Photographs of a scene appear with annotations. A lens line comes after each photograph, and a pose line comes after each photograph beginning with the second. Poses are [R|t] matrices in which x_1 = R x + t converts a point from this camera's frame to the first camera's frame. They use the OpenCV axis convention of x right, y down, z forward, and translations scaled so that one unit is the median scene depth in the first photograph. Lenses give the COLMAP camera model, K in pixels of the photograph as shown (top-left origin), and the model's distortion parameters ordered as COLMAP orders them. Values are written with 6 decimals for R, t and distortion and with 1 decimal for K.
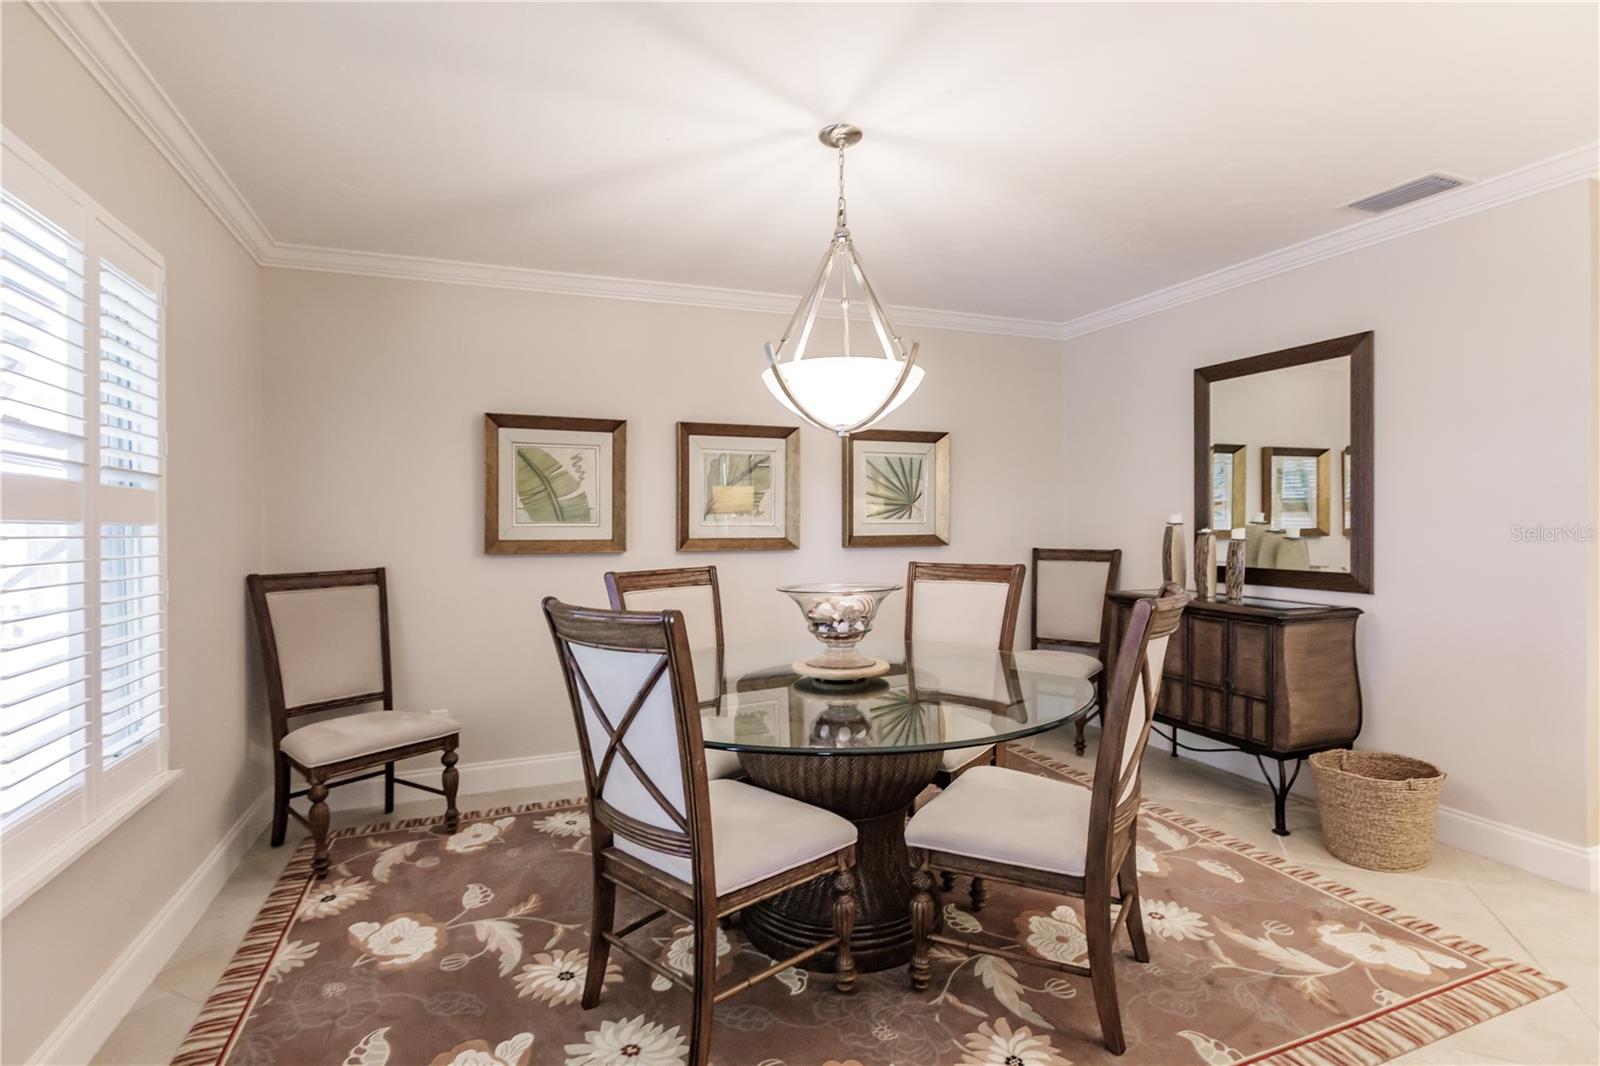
lens RADIAL K [[798.0, 0, 794.0], [0, 798.0, 542.4], [0, 0, 1]] dist [-0.000178, -0.000313]
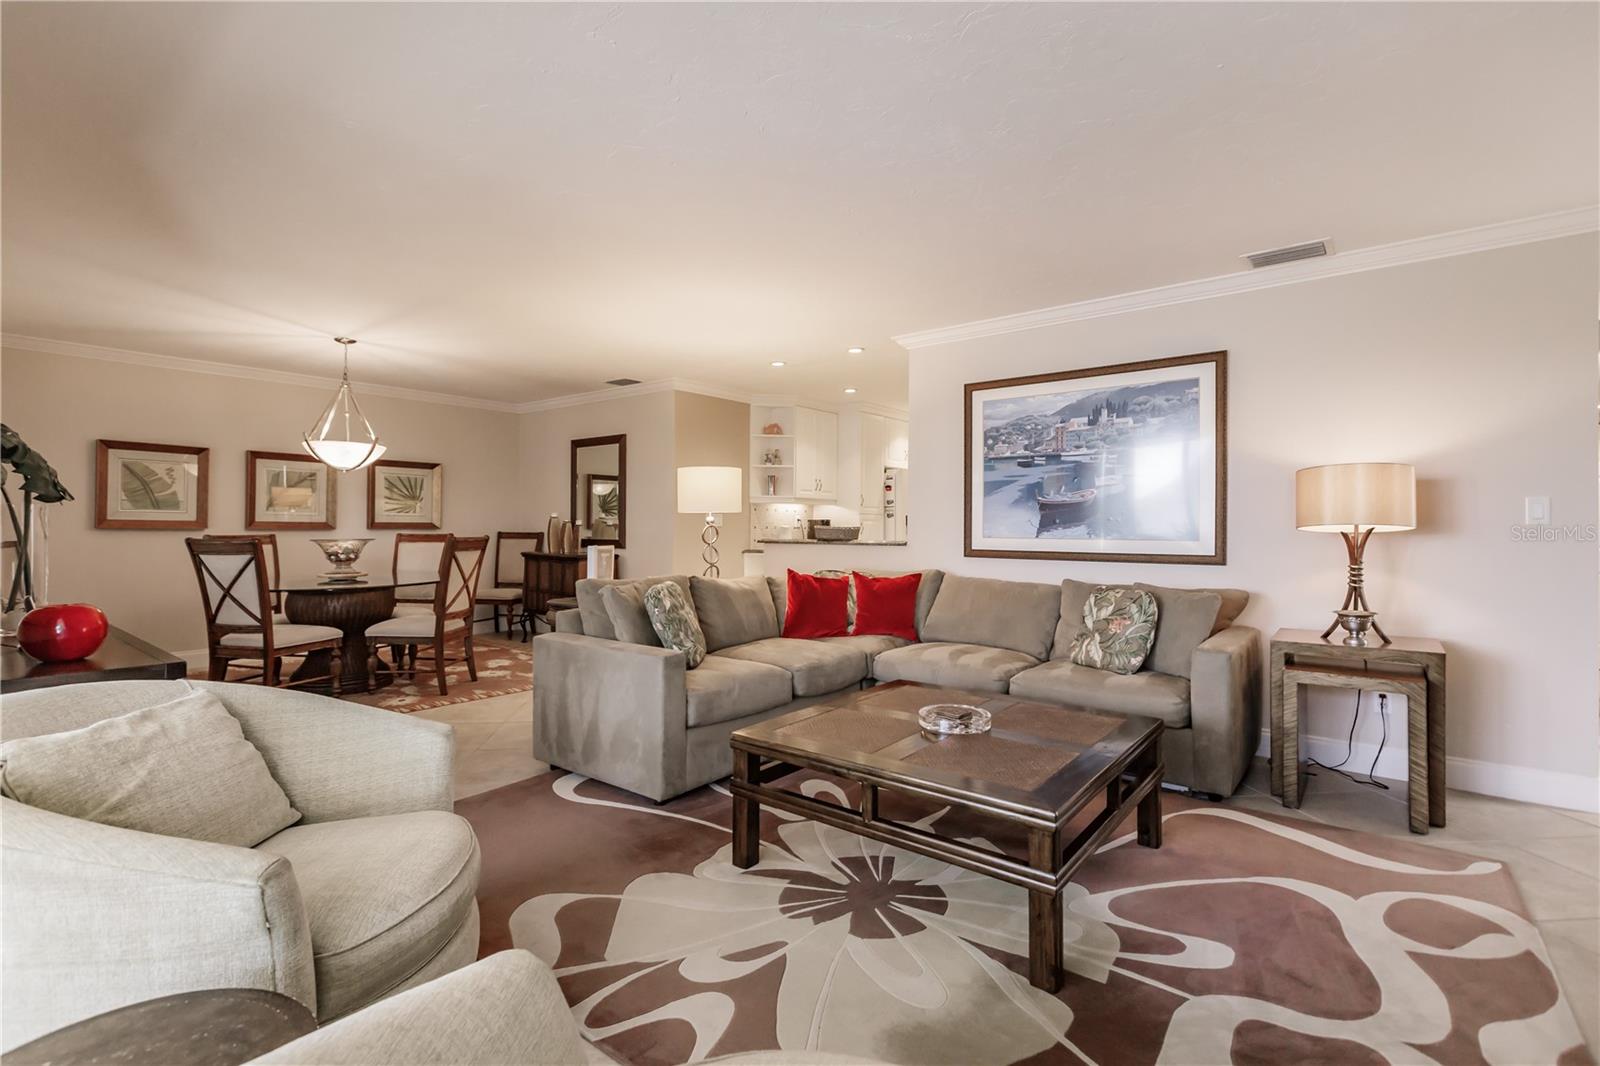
lens RADIAL K [[731.3, 0, 794.9], [0, 731.3, 526.9], [0, 0, 1]] dist [0.003744, -0.000240]
pose [[0.867011, 0.011651, 0.498153, 0.130599], [0.000843, 0.999691, -0.024849, 0.072455], [-0.498288, 0.021965, 0.866733, -1.391373]]
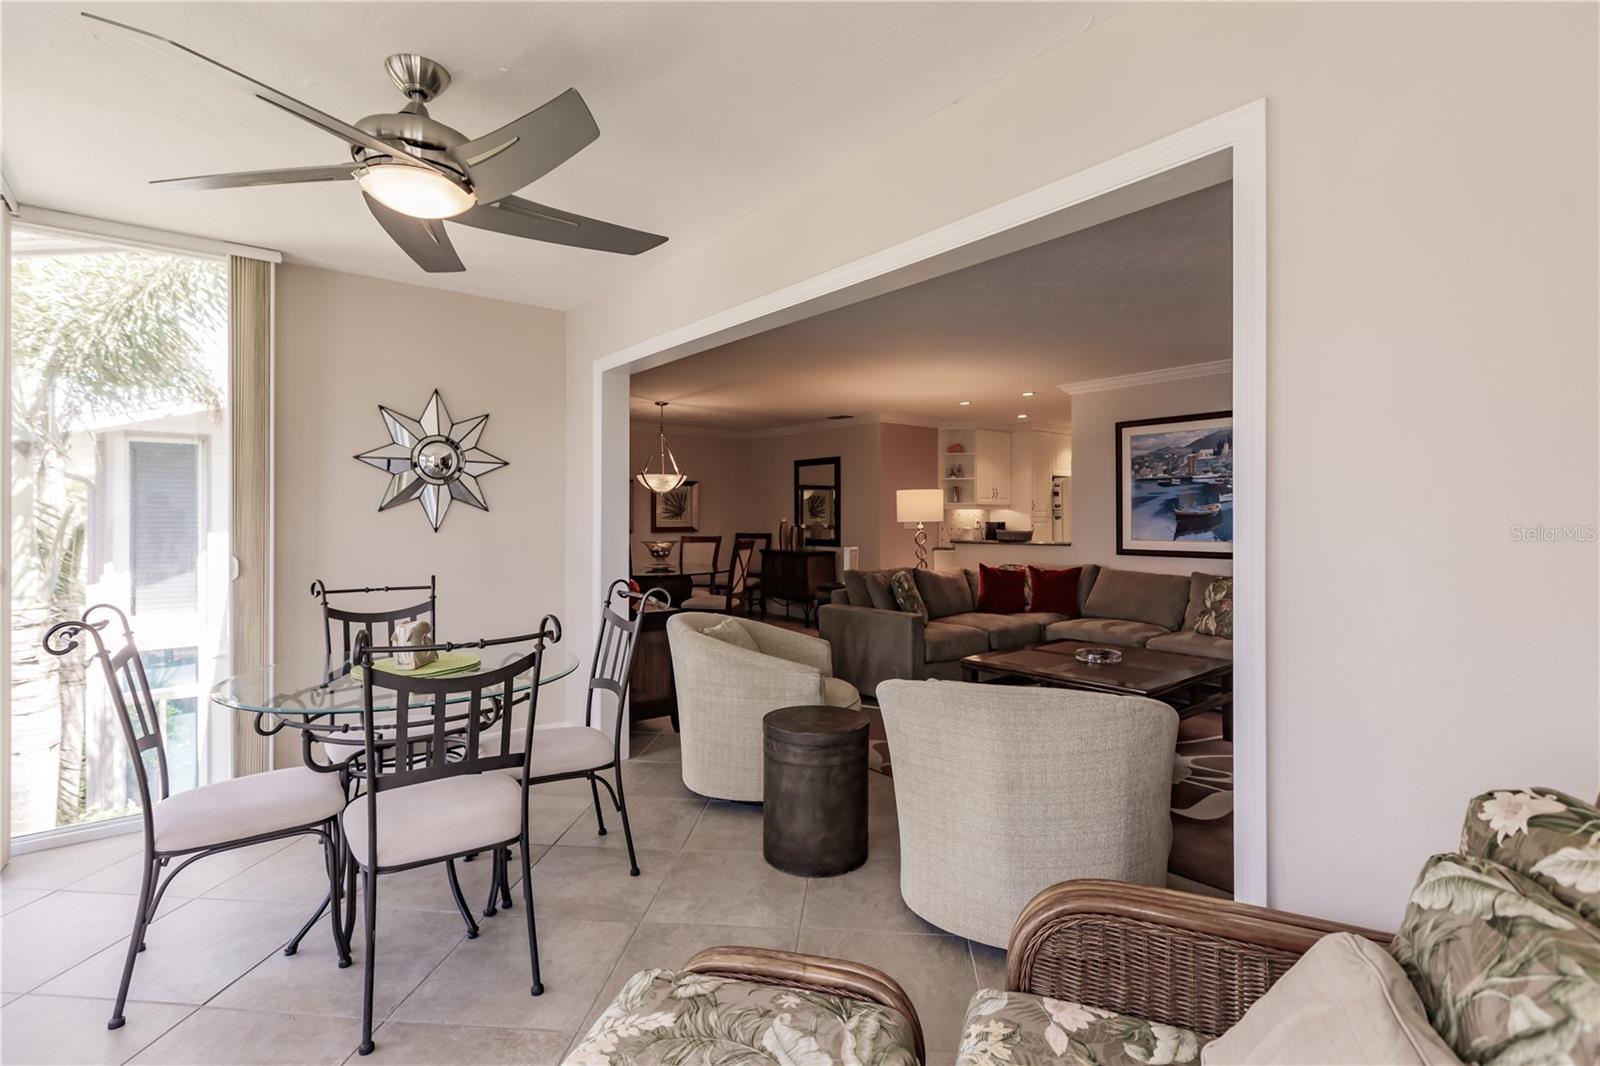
lens RADIAL K [[731.3, 0, 810.9], [0, 731.3, 519.0], [0, 0, 1]] dist [0.003744, -0.000240]
pose [[0.947997, 0.005489, 0.318233, -0.302080], [0.003268, 0.999631, -0.026978, 0.046794], [-0.318264, 0.026615, 0.947628, -1.970290]]
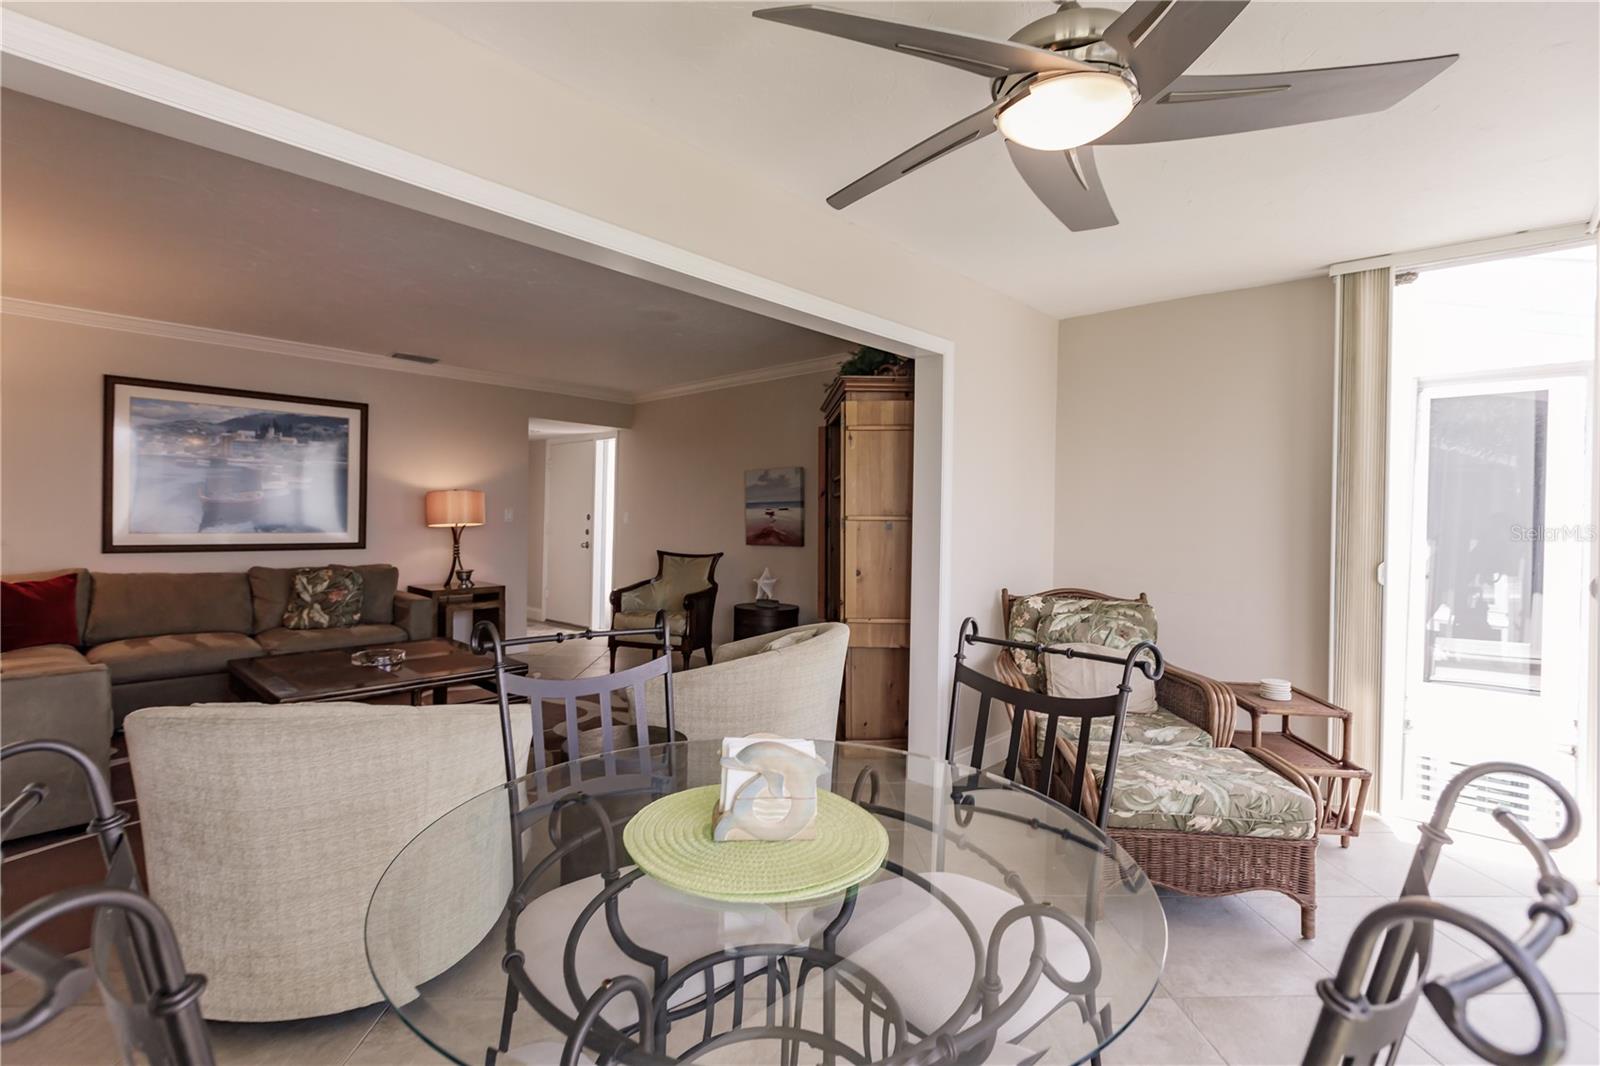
lens RADIAL K [[731.3, 0, 763.3], [0, 731.3, 525.8], [0, 0, 1]] dist [0.003744, -0.000240]
pose [[-0.392159, -0.009992, 0.919843, -0.852413], [0.010399, 0.999829, 0.015294, 0.024506], [-0.919839, 0.015564, -0.391988, -0.784547]]
